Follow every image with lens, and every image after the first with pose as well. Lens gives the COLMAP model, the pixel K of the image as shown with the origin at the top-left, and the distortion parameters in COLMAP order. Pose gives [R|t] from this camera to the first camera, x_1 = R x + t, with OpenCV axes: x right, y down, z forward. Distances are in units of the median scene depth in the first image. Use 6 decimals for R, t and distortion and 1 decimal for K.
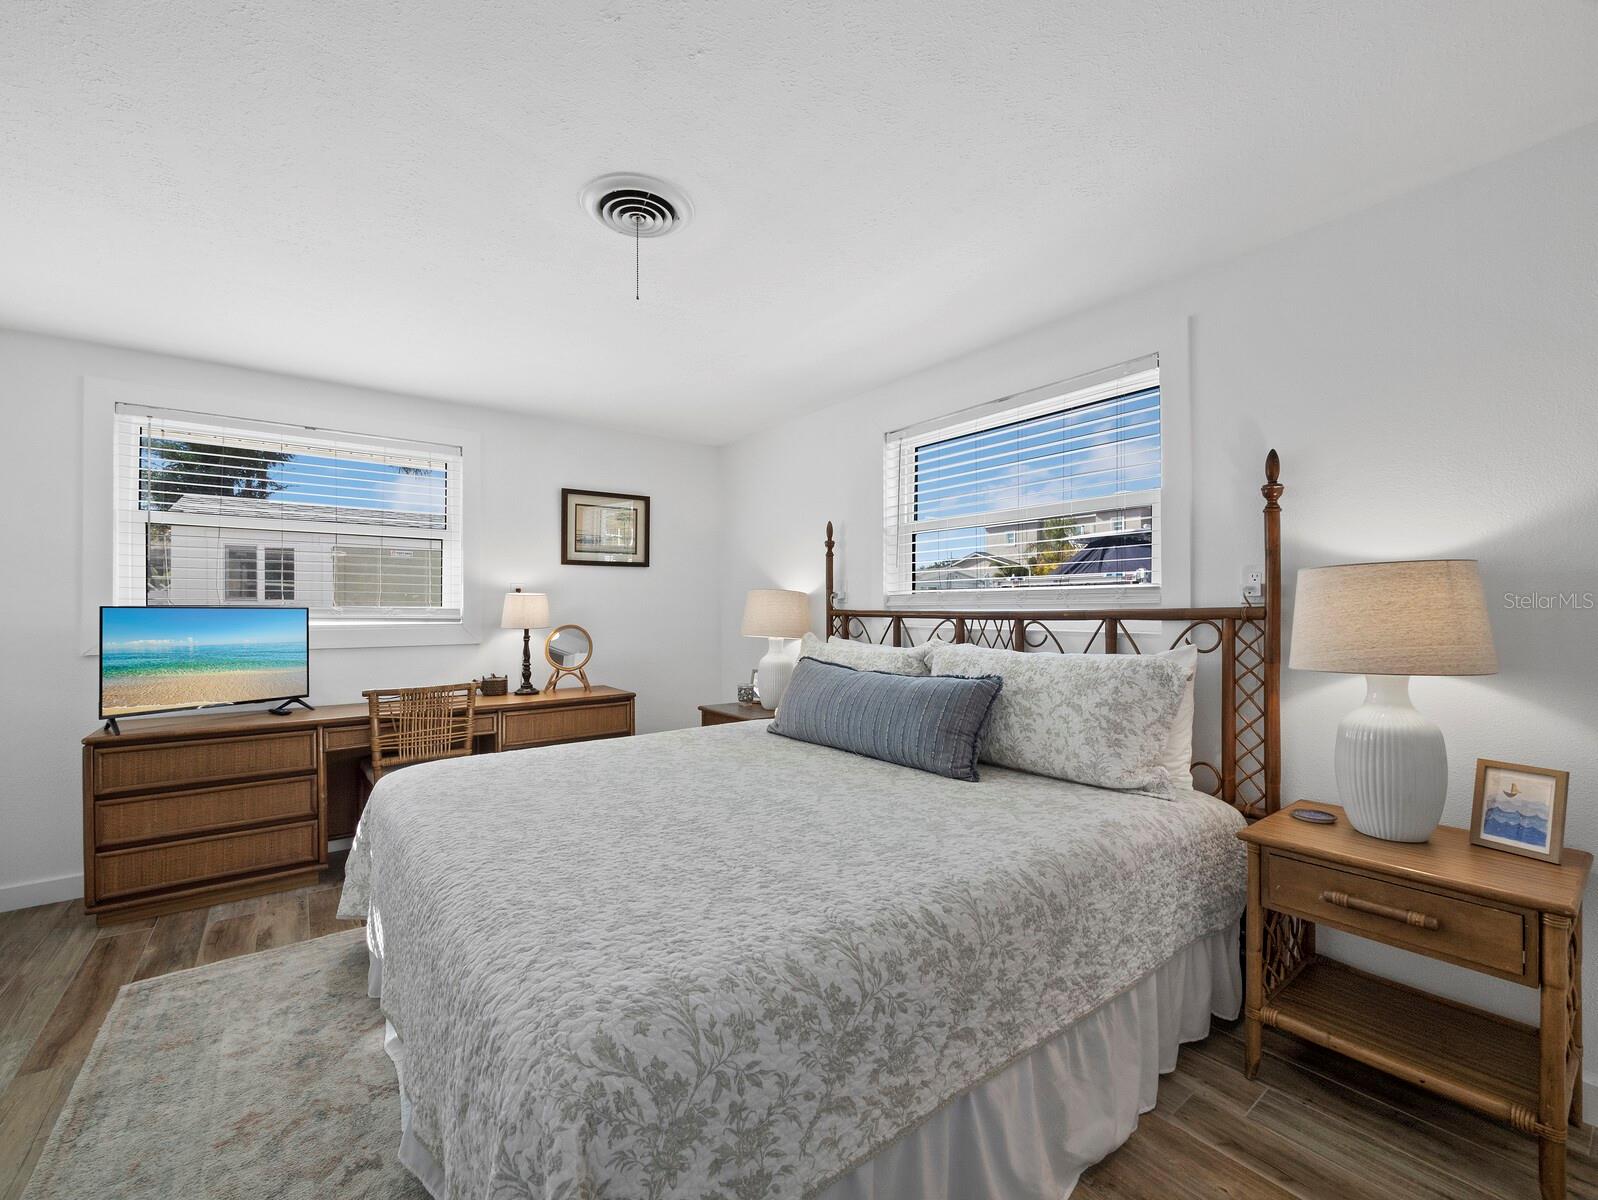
lens RADIAL K [[673.4, 0, 813.2], [0, 673.4, 619.1], [0, 0, 1]] dist [-0.002763, -0.000078]
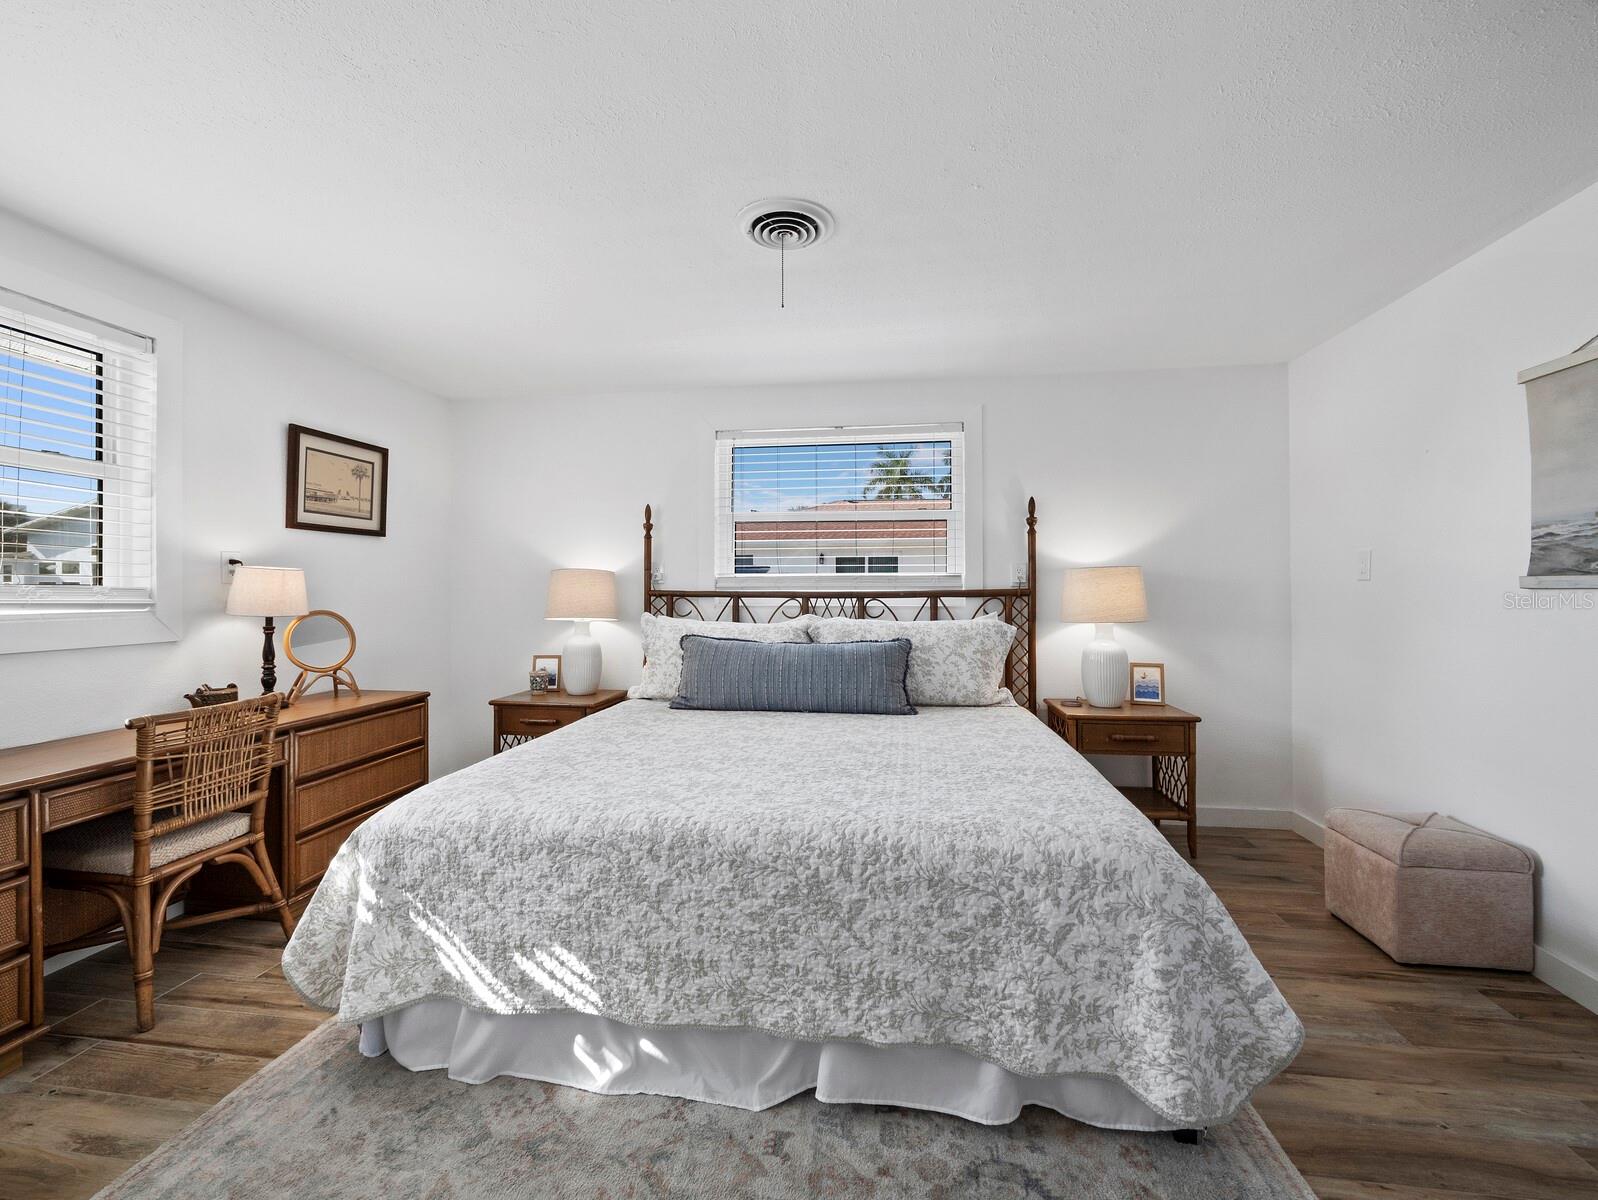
lens RADIAL K [[676.7, 0, 799.0], [0, 676.7, 600.0], [0, 0, 1]] dist [-0.000351, 0.000248]
pose [[0.719154, -0.008919, 0.694793, -0.660448], [0.009686, 0.999949, 0.002811, 0.000075], [-0.694783, 0.004708, 0.719204, 0.121471]]
